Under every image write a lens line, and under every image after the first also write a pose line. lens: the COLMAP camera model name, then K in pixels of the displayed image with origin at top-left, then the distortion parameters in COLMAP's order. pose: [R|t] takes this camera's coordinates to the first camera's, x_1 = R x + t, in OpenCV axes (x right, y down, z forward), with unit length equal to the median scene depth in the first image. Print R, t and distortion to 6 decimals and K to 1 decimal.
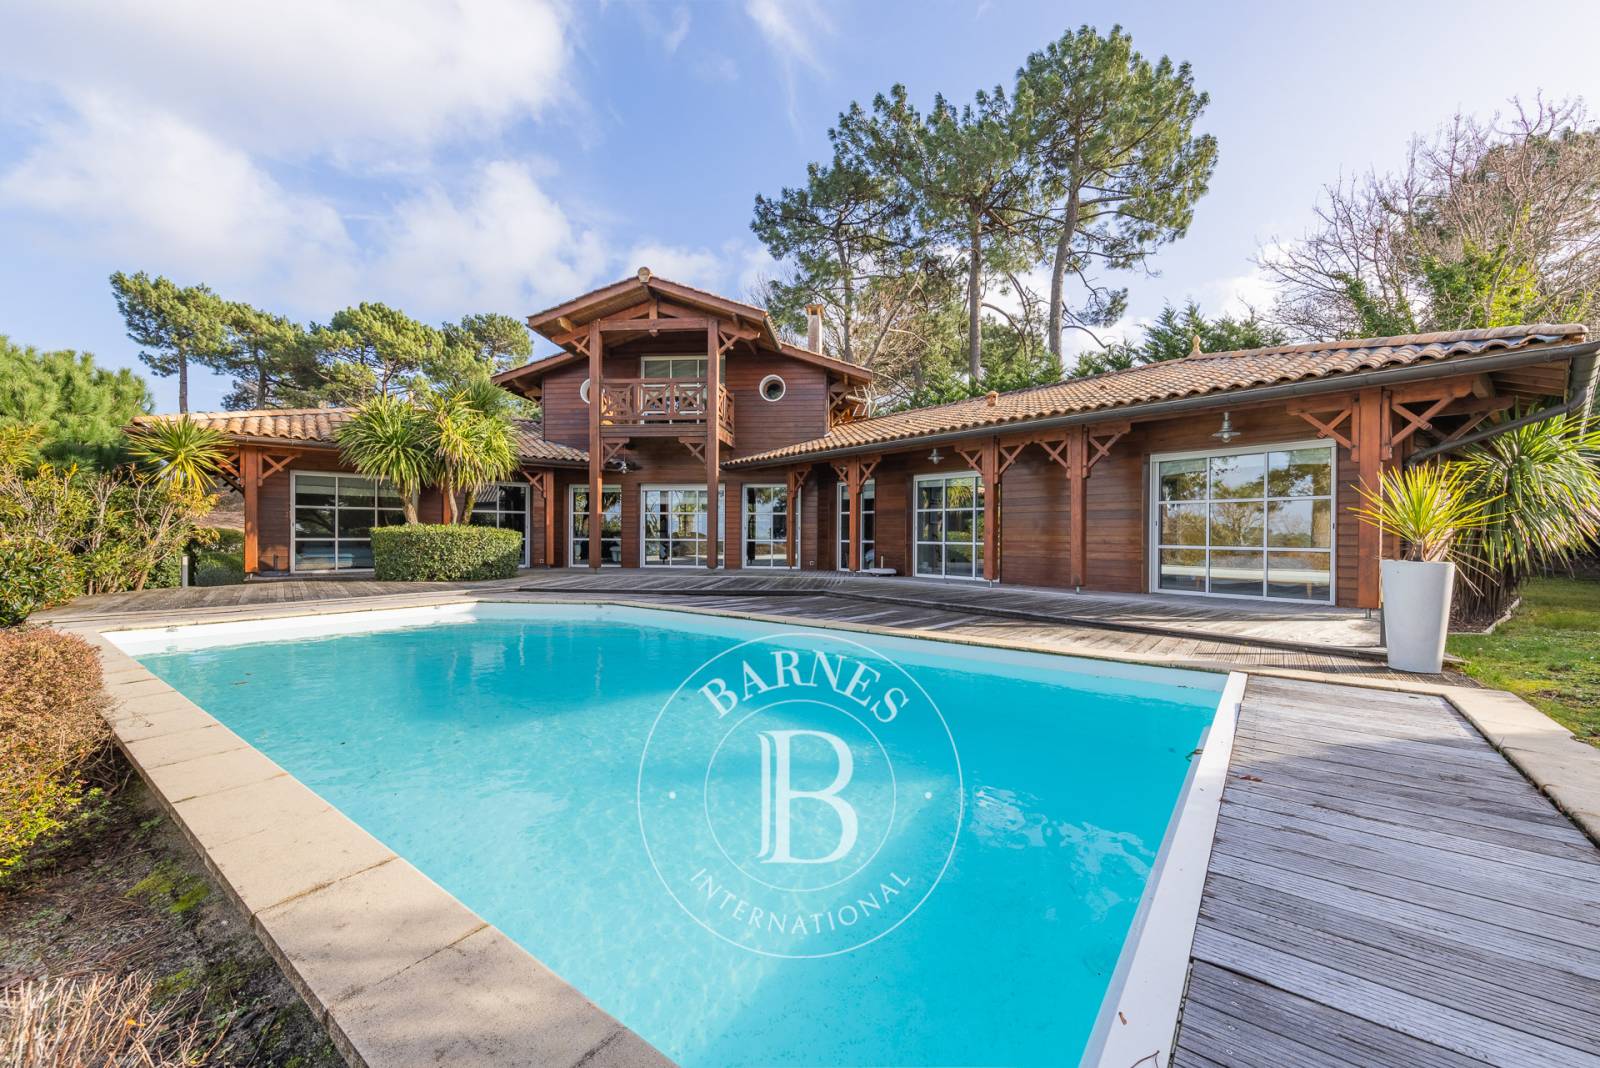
lens RADIAL K [[620.3, 0, 796.4], [0, 620.3, 529.8], [0, 0, 1]] dist [0.004370, 0.000690]
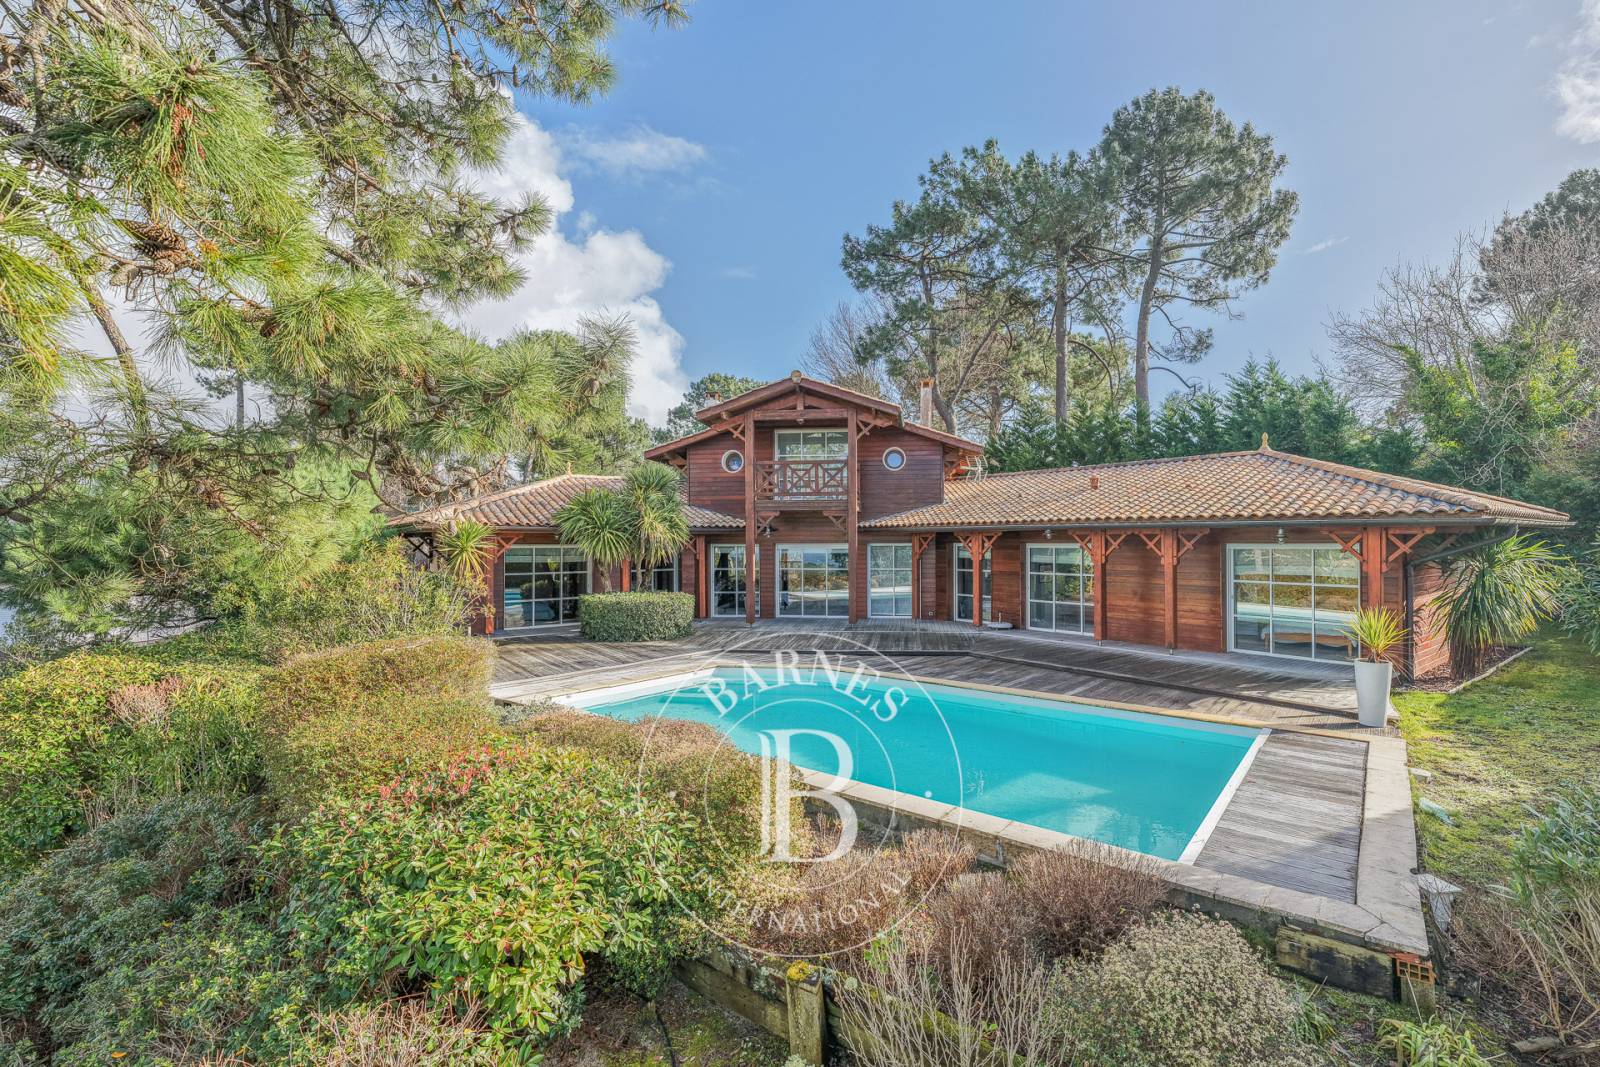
lens RADIAL K [[735.1, 0, 808.6], [0, 735.1, 529.7], [0, 0, 1]] dist [-0.013127, -0.001739]
pose [[0.999749, -0.007787, -0.021025, -0.115320], [0.007986, 0.999924, 0.009430, -0.077809], [0.020950, -0.009595, 0.999734, -0.234203]]
